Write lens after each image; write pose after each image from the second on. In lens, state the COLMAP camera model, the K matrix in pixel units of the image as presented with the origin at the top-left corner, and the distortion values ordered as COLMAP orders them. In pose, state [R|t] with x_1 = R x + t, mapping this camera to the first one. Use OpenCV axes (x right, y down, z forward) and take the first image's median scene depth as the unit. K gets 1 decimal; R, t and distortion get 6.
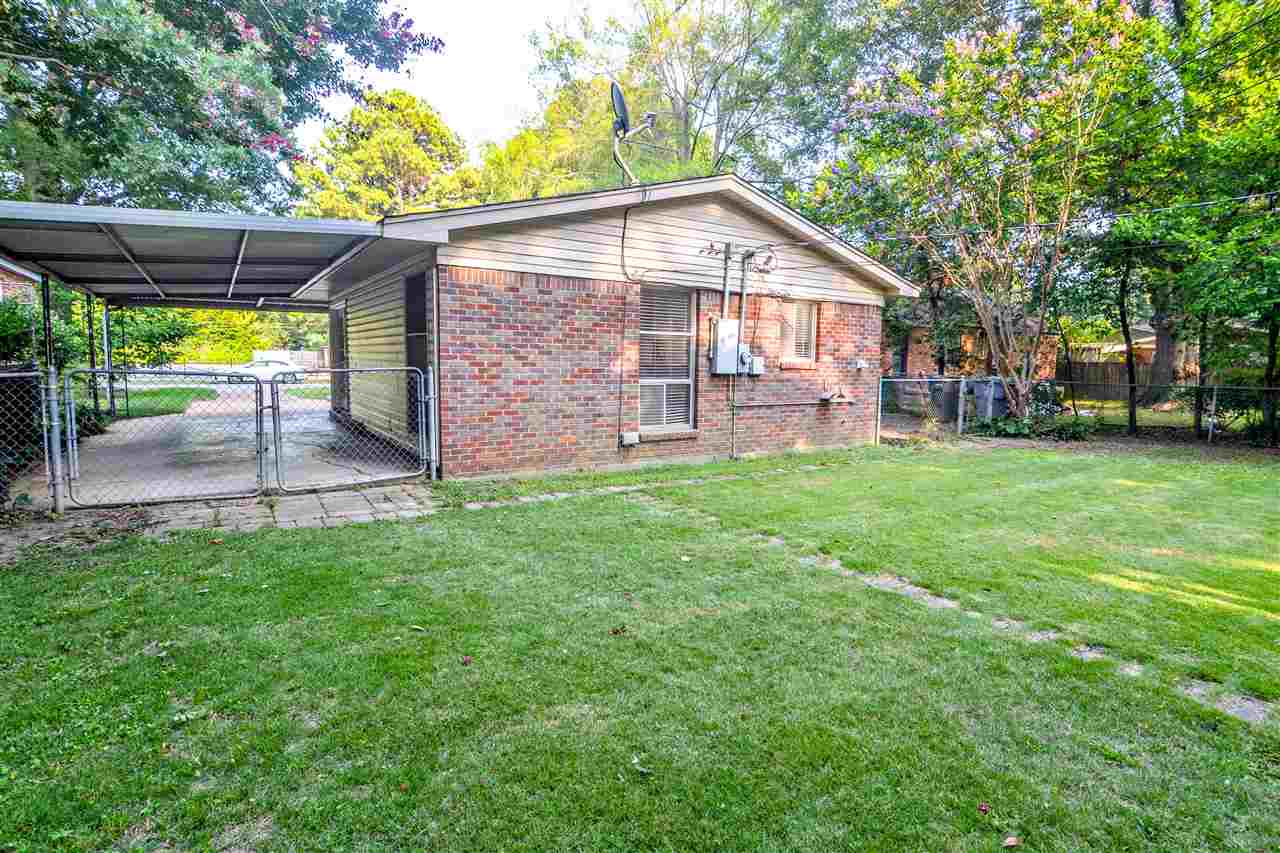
lens RADIAL K [[632.8, 0, 634.5], [0, 632.8, 422.7], [0, 0, 1]] dist [-0.034471, 0.011788]
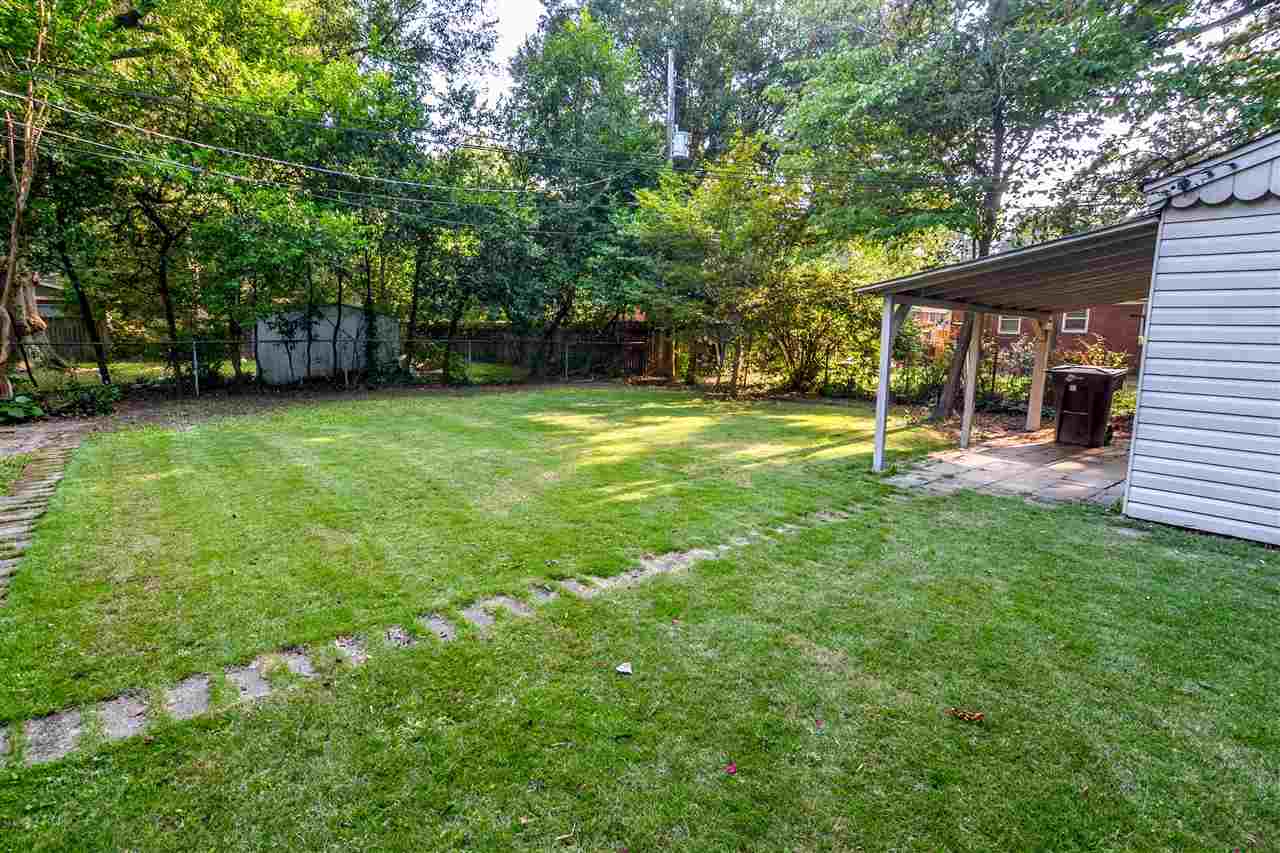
lens RADIAL K [[632.8, 0, 634.5], [0, 632.8, 422.7], [0, 0, 1]] dist [-0.034471, 0.011788]
pose [[-0.103589, -0.158468, 0.981915, -0.411035], [0.079451, 0.982753, 0.166985, -0.097804], [-0.991442, 0.095312, -0.089212, 0.903232]]
